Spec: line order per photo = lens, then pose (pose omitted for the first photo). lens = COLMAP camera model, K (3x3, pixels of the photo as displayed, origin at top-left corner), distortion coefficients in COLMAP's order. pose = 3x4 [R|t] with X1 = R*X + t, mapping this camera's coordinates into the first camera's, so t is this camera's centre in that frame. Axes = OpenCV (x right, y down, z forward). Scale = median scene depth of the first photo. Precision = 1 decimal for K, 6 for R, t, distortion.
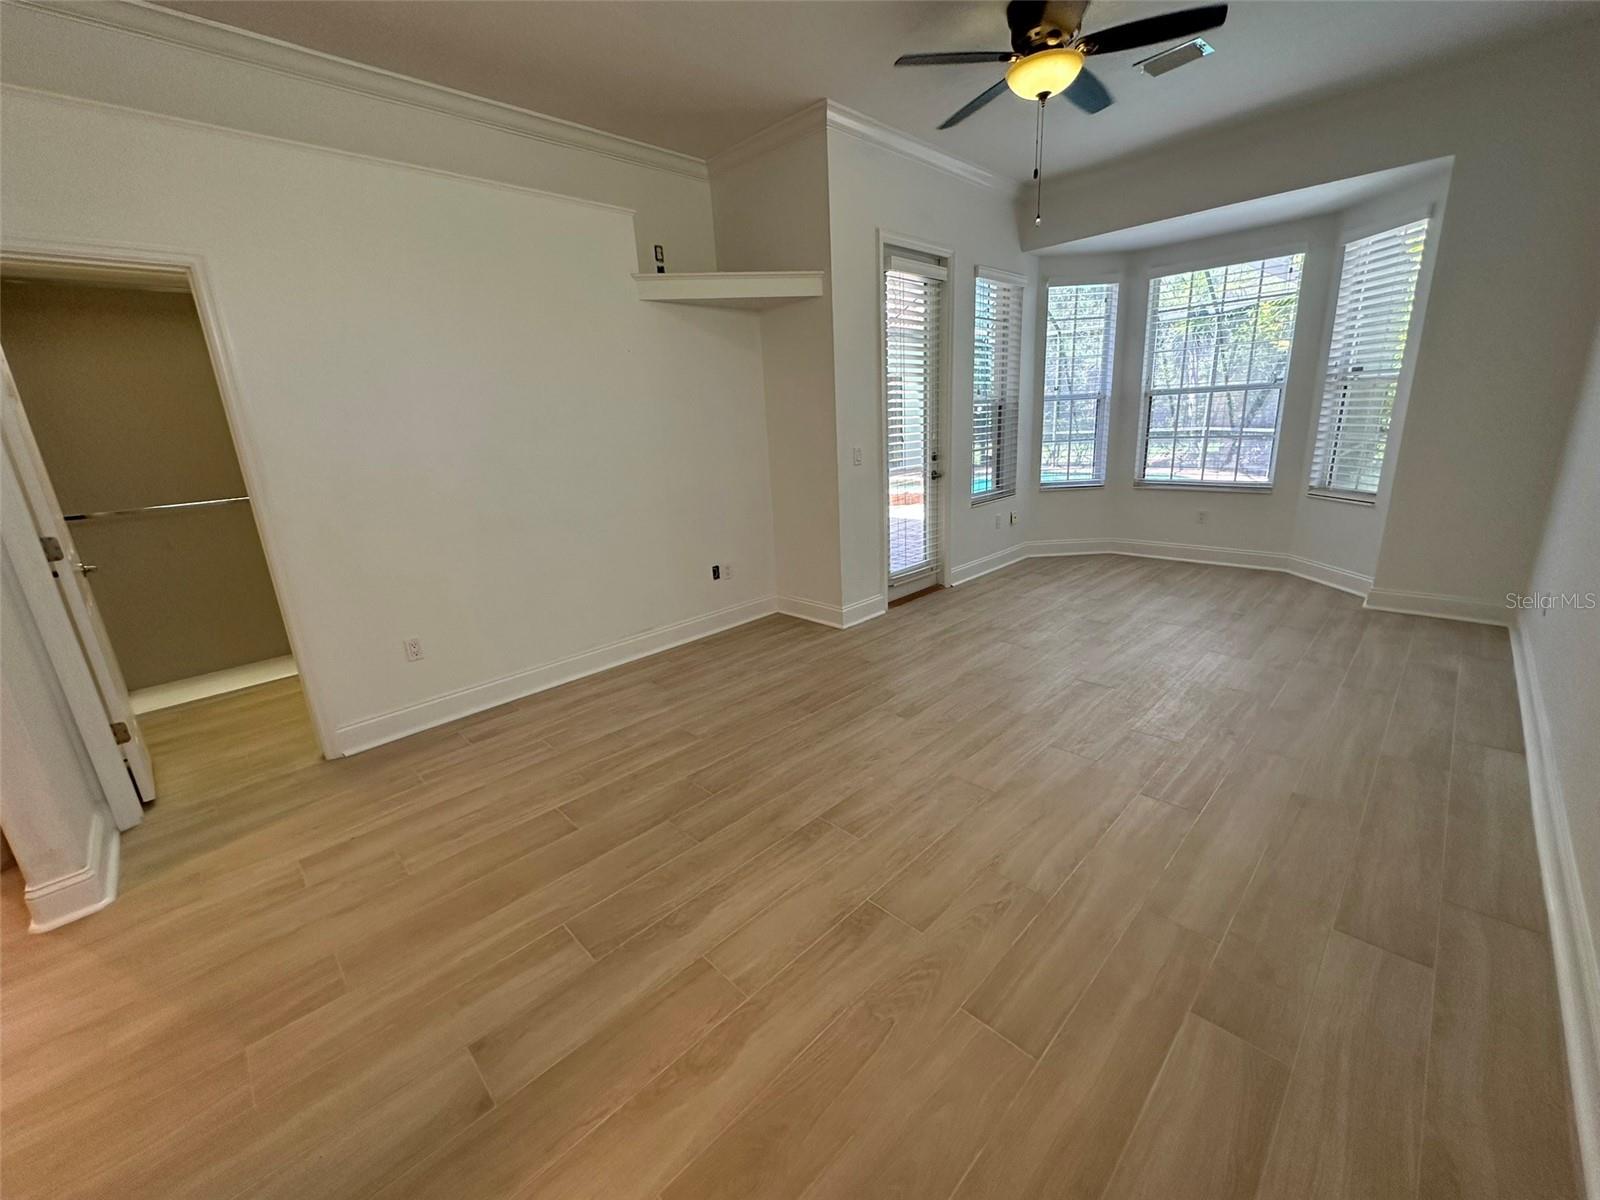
lens RADIAL K [[640.8, 0, 805.2], [0, 640.8, 598.7], [0, 0, 1]] dist [-0.004484, 0.000824]
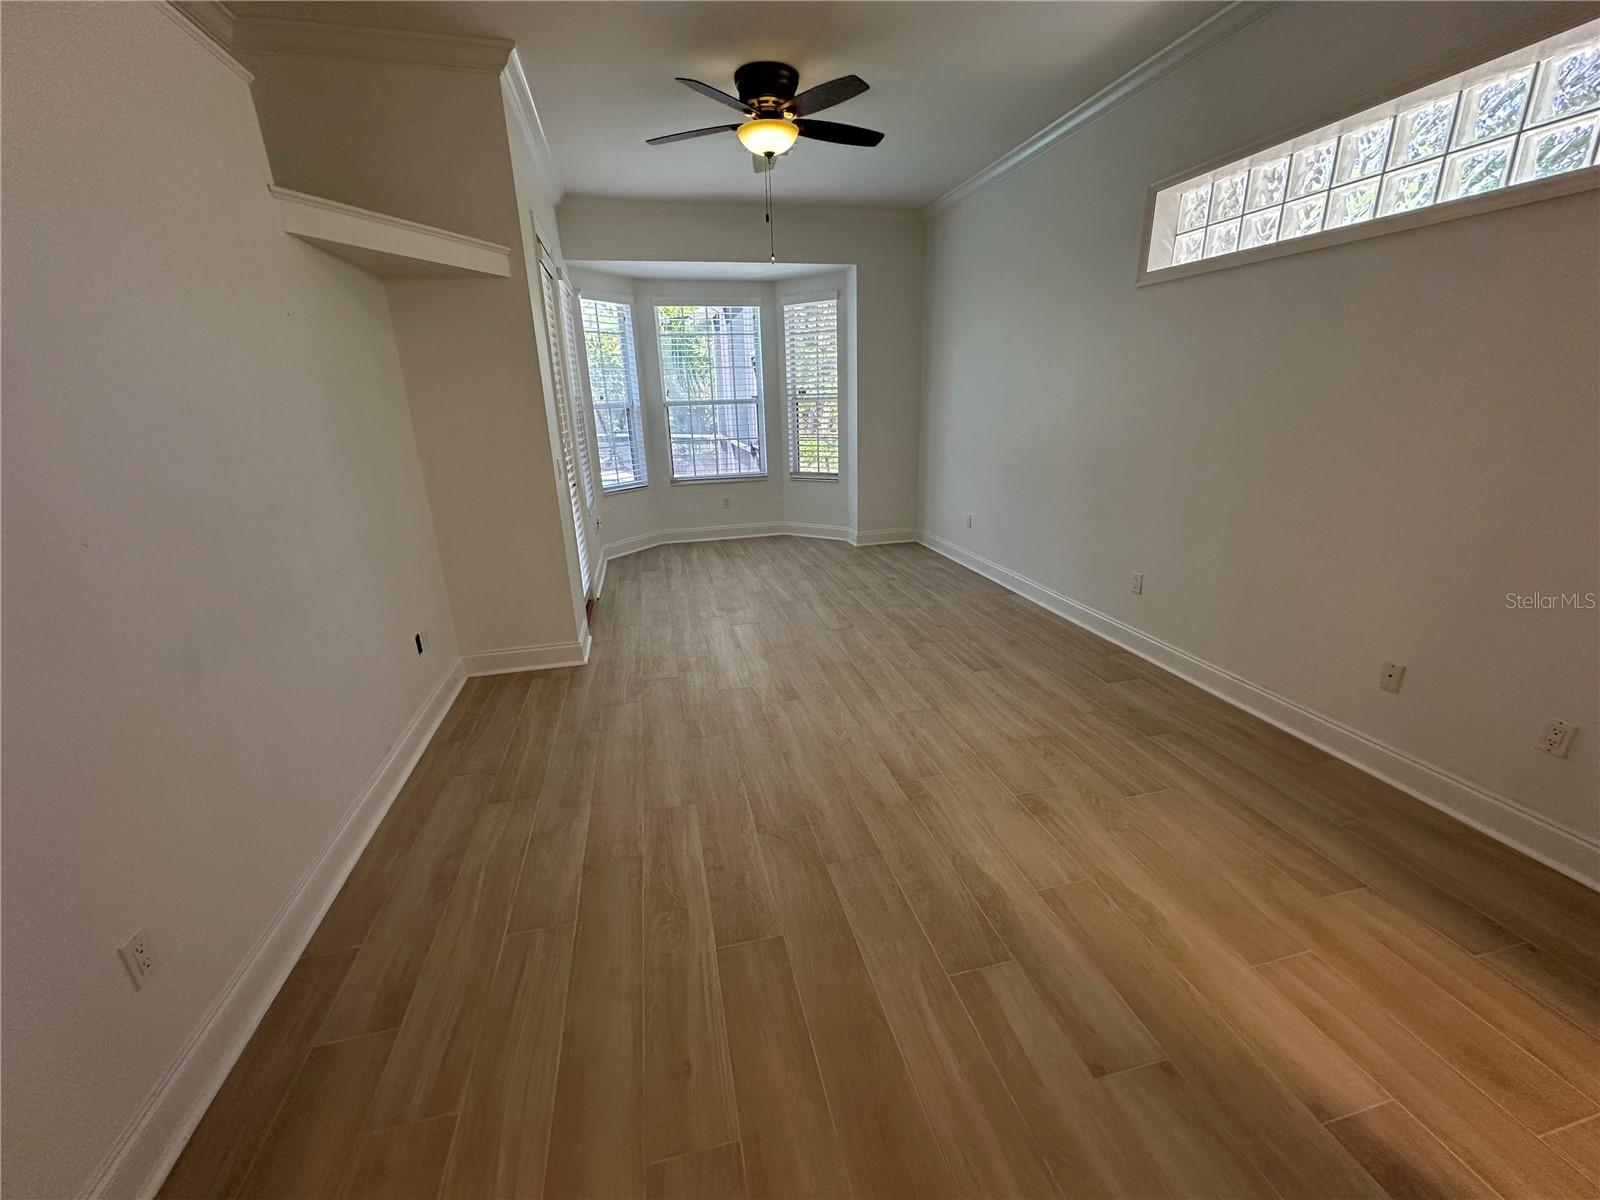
lens RADIAL K [[640.8, 0, 796.8], [0, 640.8, 596.1], [0, 0, 1]] dist [-0.004484, 0.000824]
pose [[0.520361, -0.220016, 0.825117, -0.594406], [0.233375, 0.966096, 0.110429, -0.086610], [-0.821438, 0.135099, 0.554065, 0.318090]]
